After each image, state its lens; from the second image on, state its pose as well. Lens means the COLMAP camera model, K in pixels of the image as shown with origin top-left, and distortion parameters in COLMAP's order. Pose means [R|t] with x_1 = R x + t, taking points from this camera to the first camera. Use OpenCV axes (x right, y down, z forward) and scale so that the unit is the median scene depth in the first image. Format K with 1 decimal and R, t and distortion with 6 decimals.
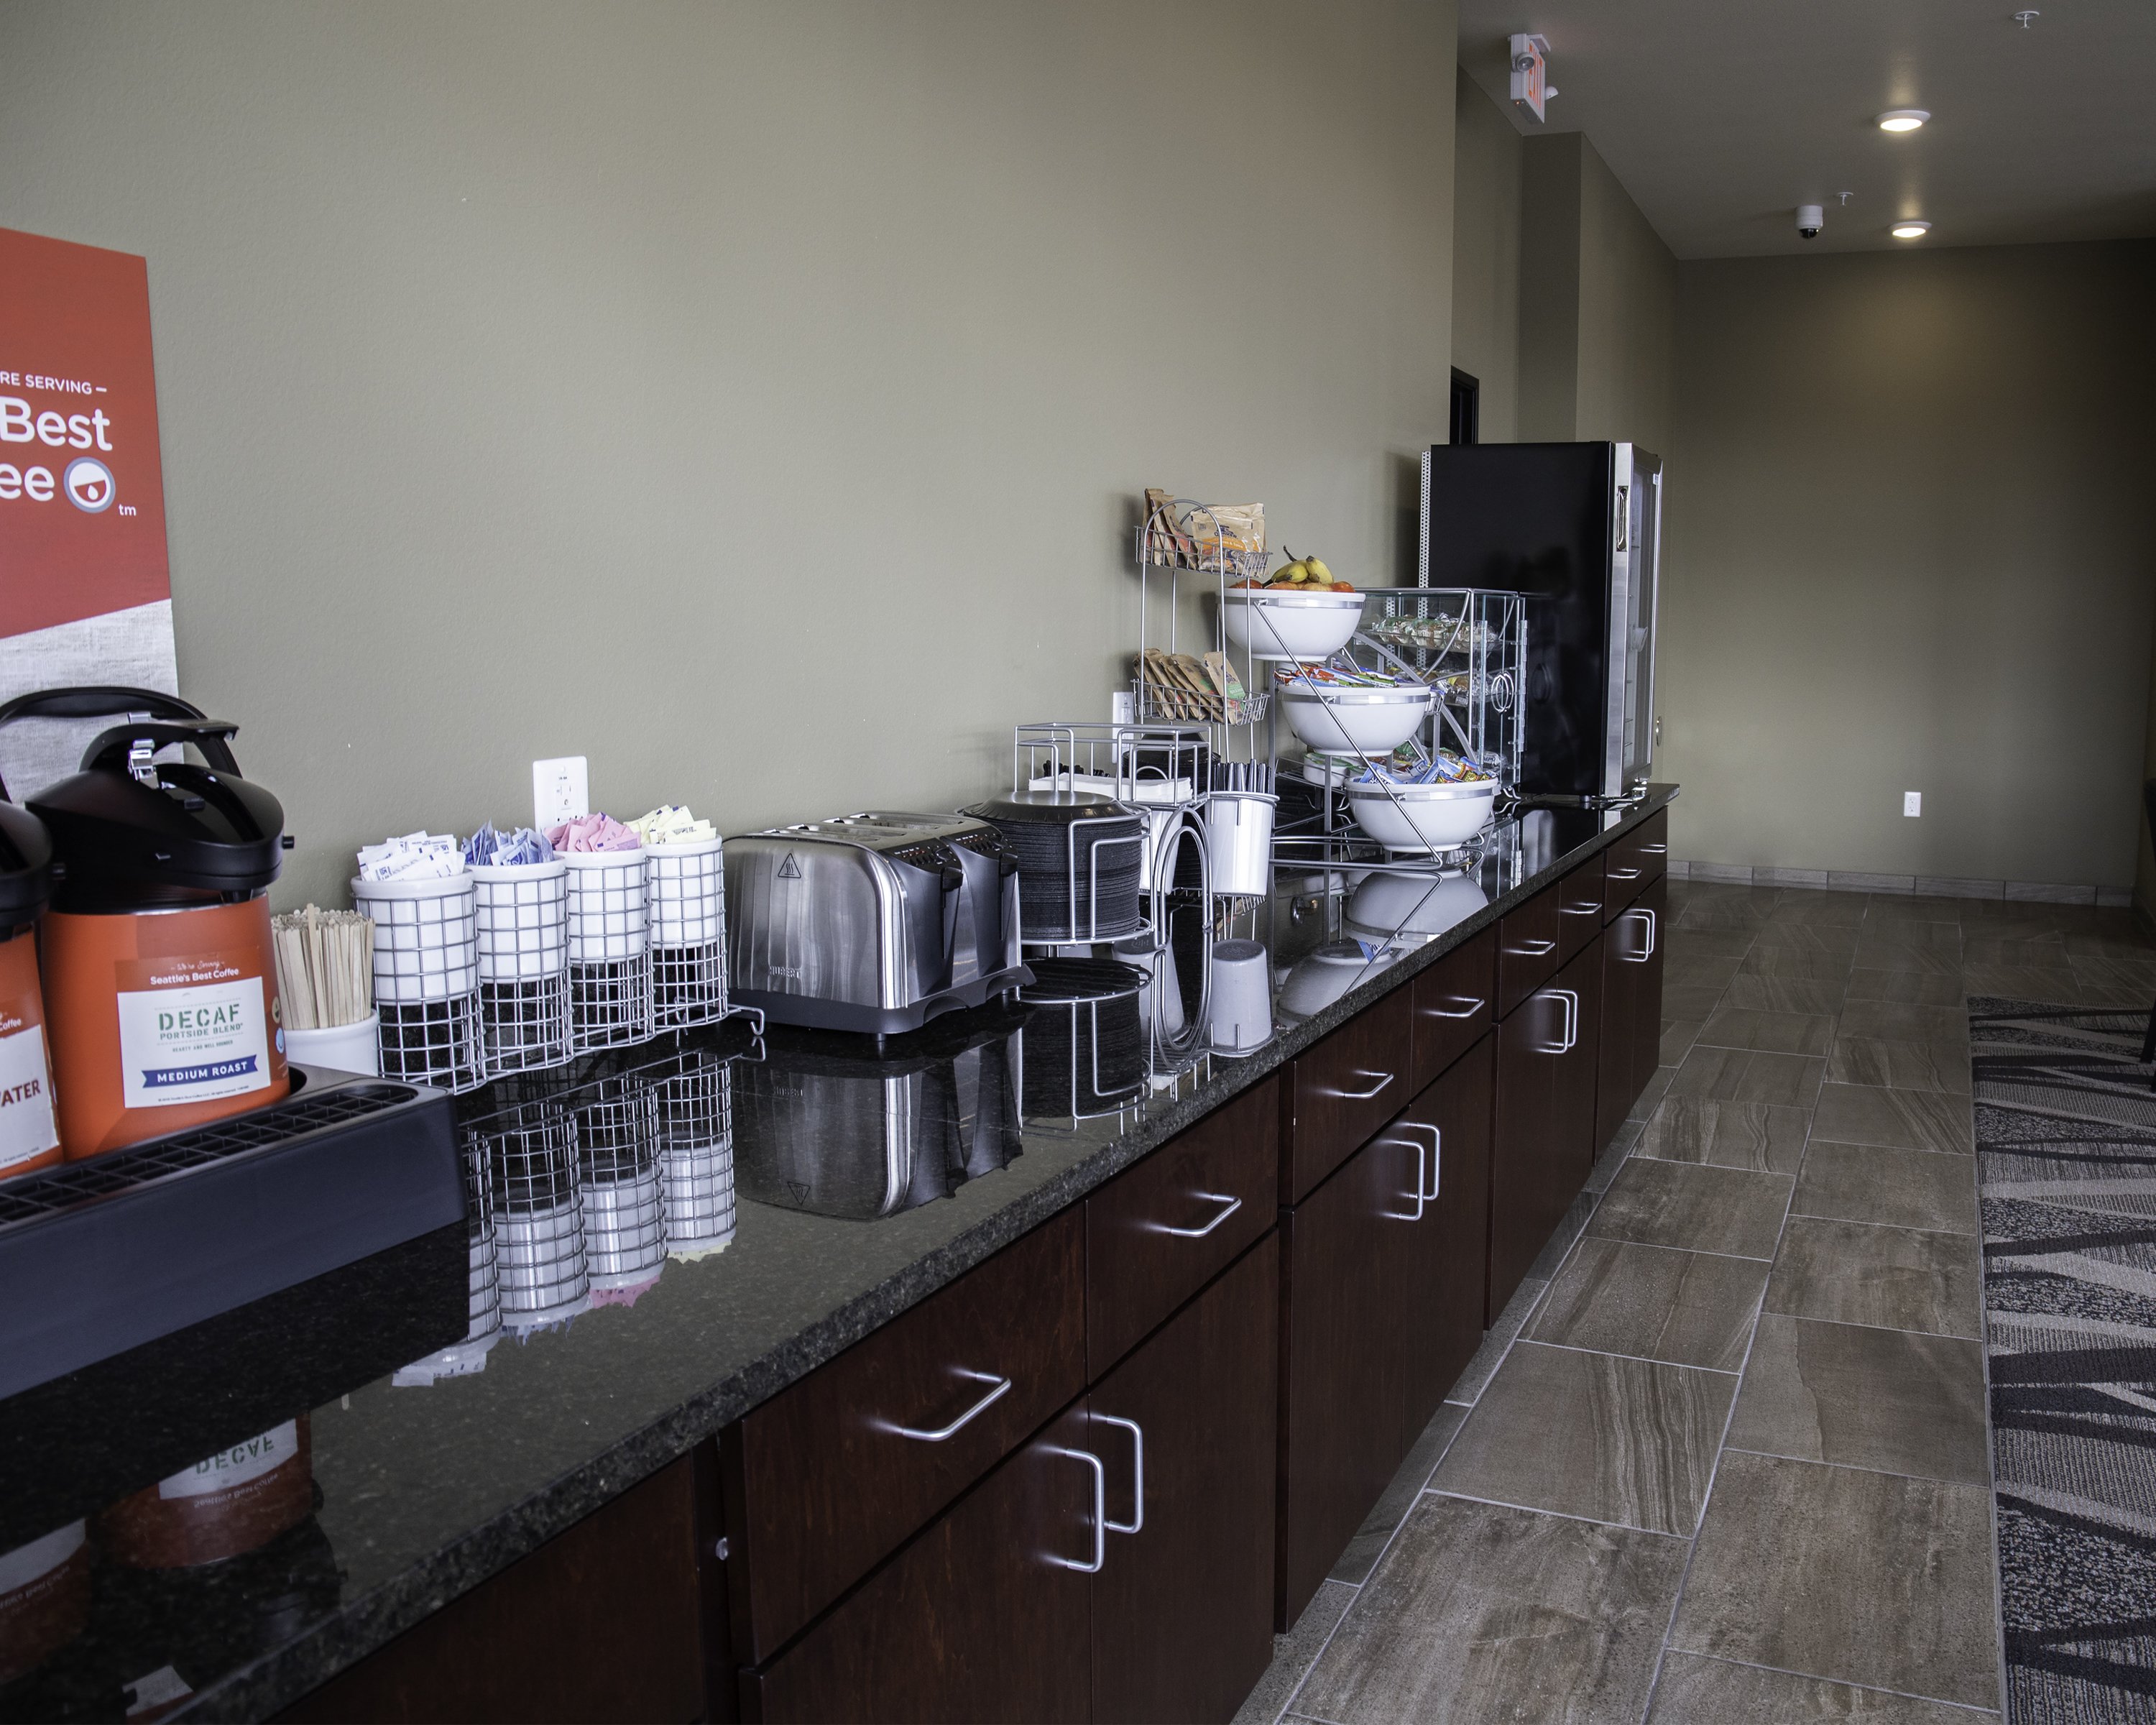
lens RADIAL K [[1686.8, 0, 1078.0], [0, 1686.8, 862.5], [0, 0, 1]] dist [-0.068786, 0.000084]
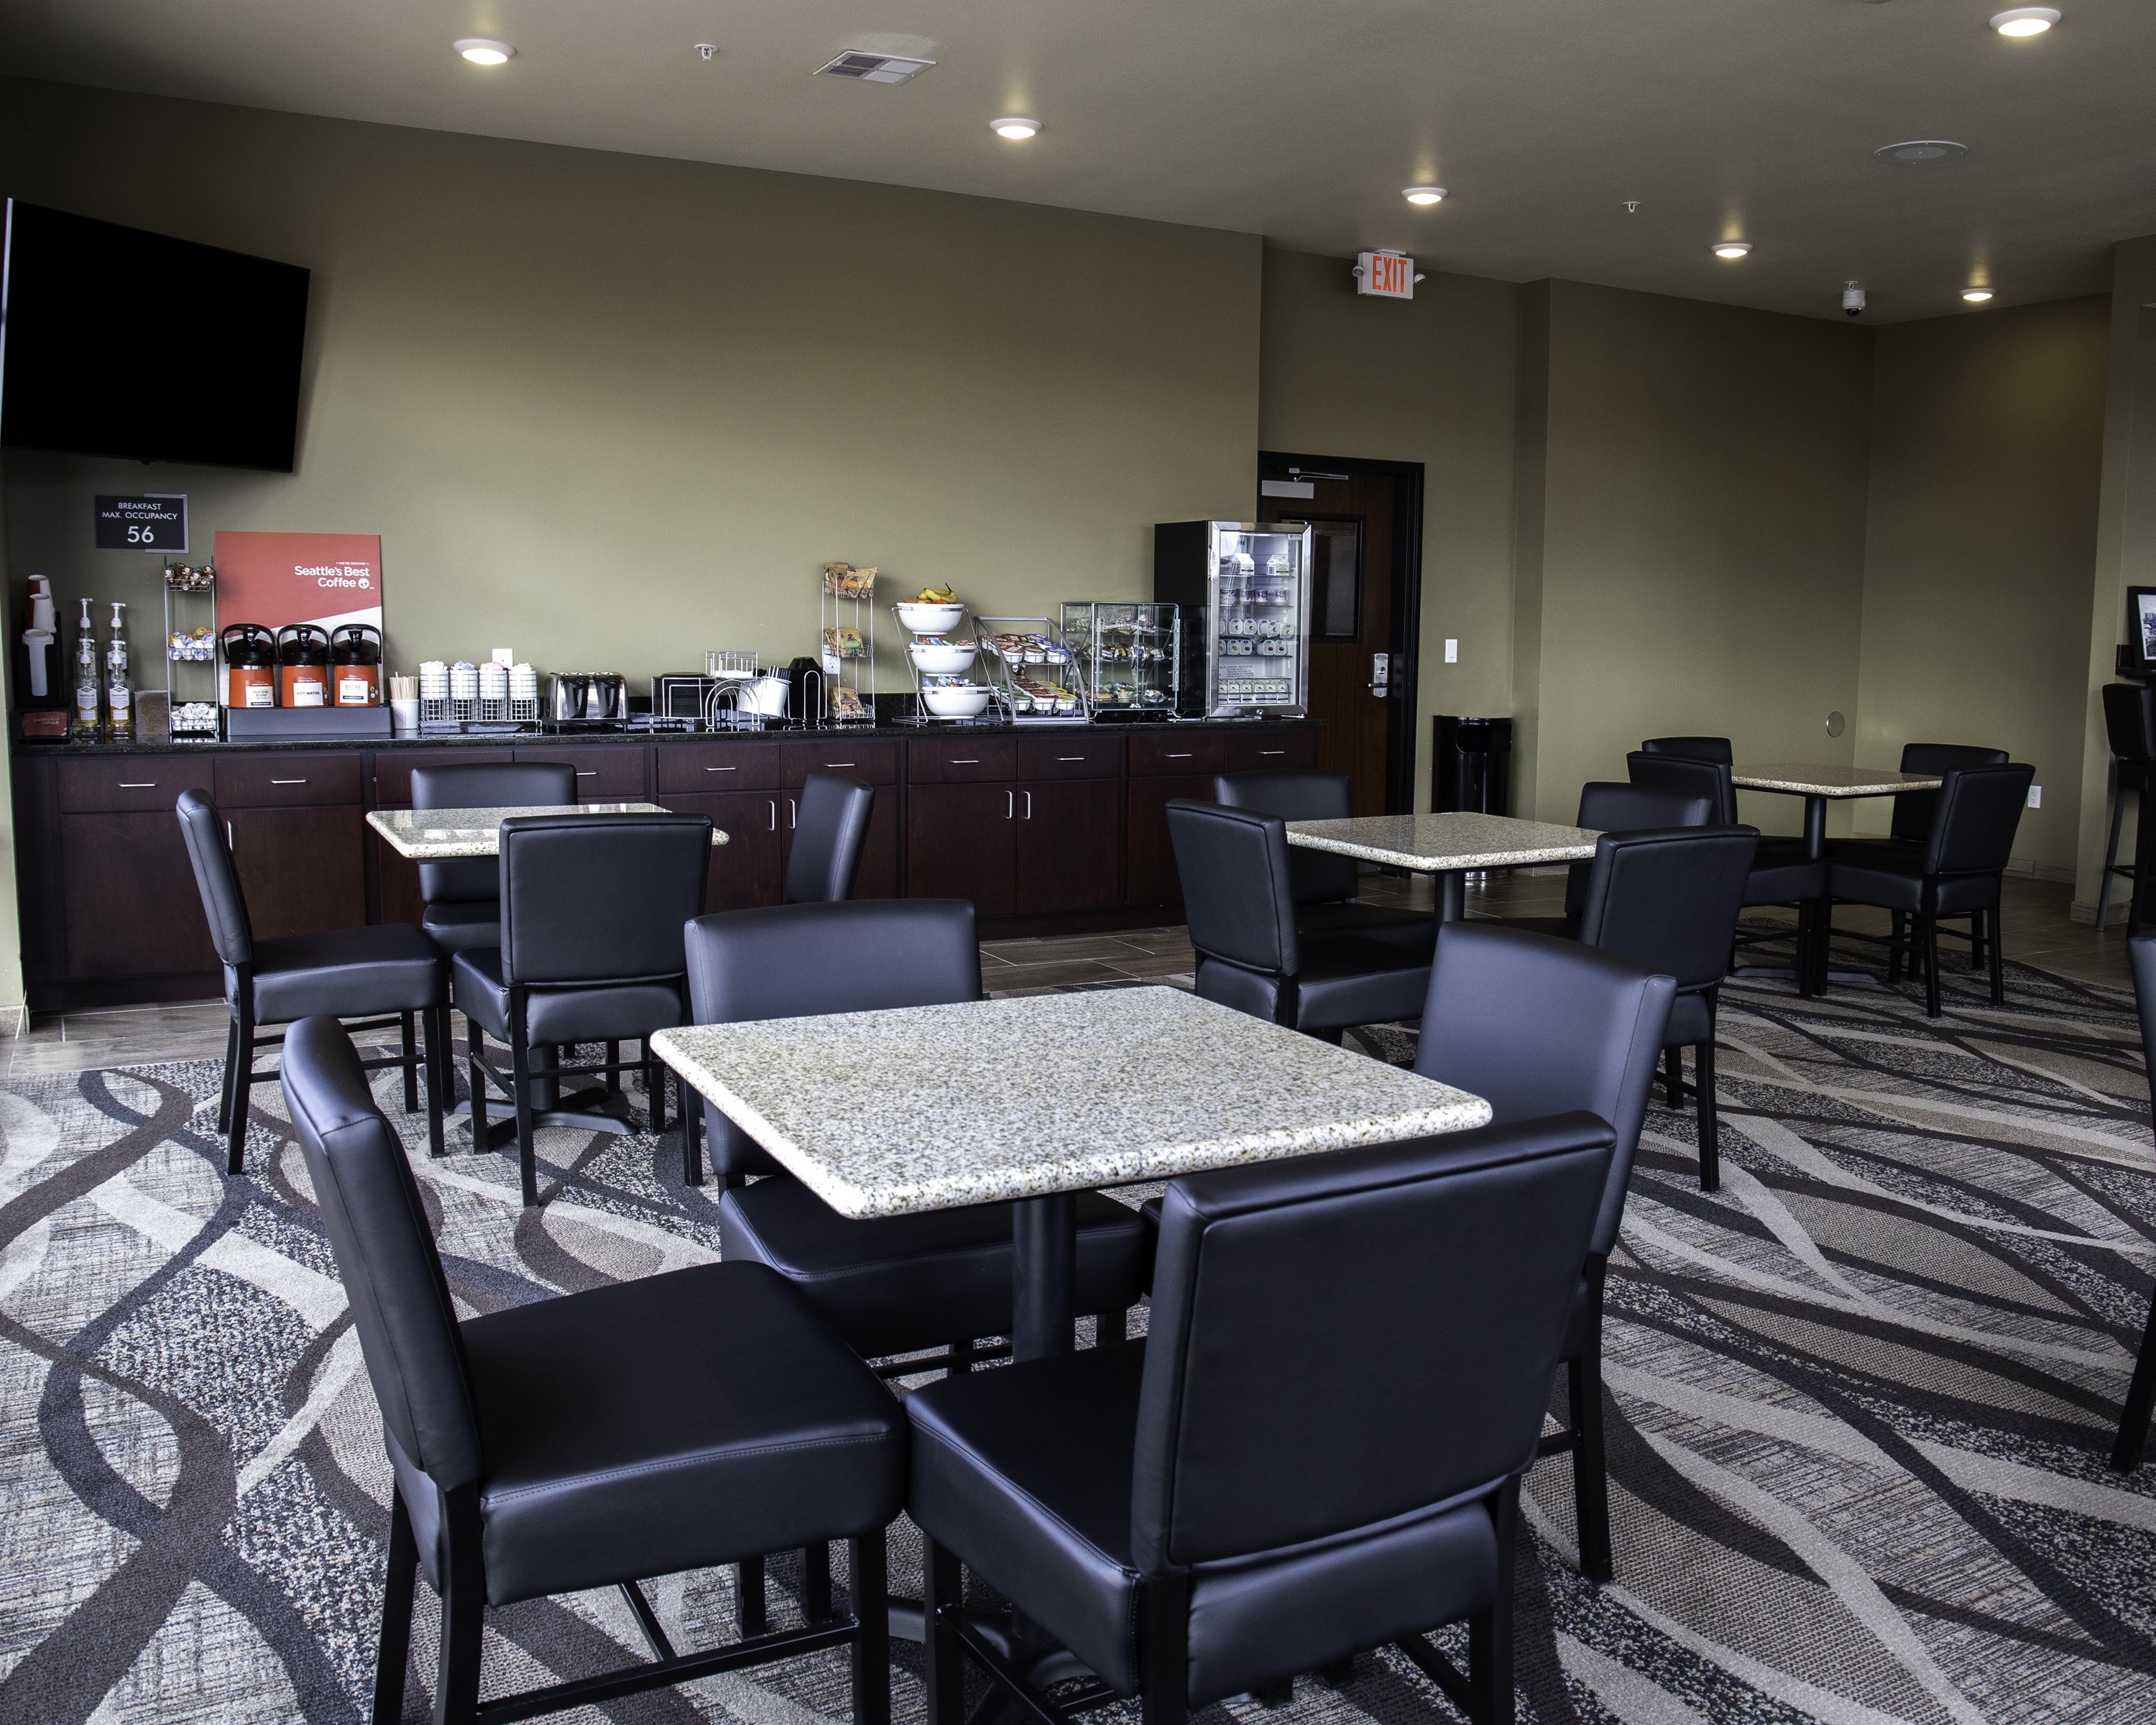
lens RADIAL K [[1686.8, 0, 1078.0], [0, 1686.8, 862.5], [0, 0, 1]] dist [-0.068786, 0.000084]
pose [[0.798774, 0.100674, -0.593149, 3.267699], [-0.100080, 0.994398, 0.034003, 0.174264], [0.593249, 0.032202, 0.804374, -1.357343]]
